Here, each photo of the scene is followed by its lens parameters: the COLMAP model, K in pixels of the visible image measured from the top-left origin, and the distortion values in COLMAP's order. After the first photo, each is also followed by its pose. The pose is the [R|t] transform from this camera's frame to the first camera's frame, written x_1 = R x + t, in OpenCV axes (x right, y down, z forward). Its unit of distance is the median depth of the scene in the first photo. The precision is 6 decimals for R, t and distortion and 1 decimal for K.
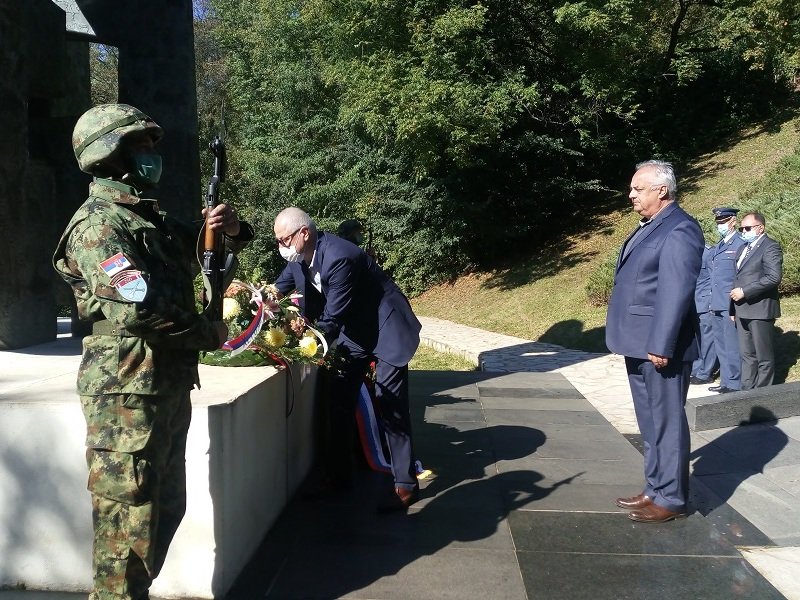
lens RADIAL K [[642.8, 0, 441.8], [0, 642.8, 301.6], [0, 0, 1]] dist [0.053389, -0.058115]
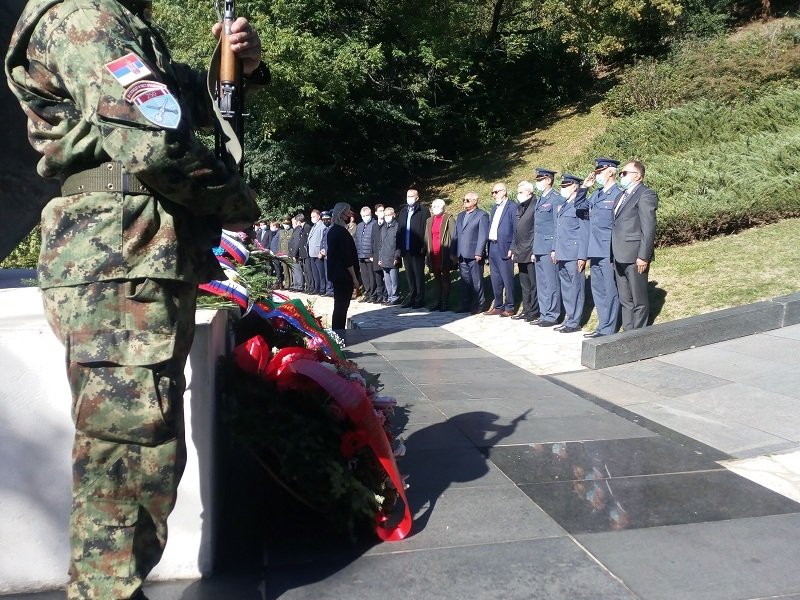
lens RADIAL K [[642.8, 0, 441.8], [0, 642.8, 301.6], [0, 0, 1]] dist [0.053389, -0.058115]
pose [[0.968419, -0.033778, 0.247029, -0.343771], [0.023168, 0.998685, 0.045732, 0.140171], [-0.248249, -0.038565, 0.967928, 0.271632]]
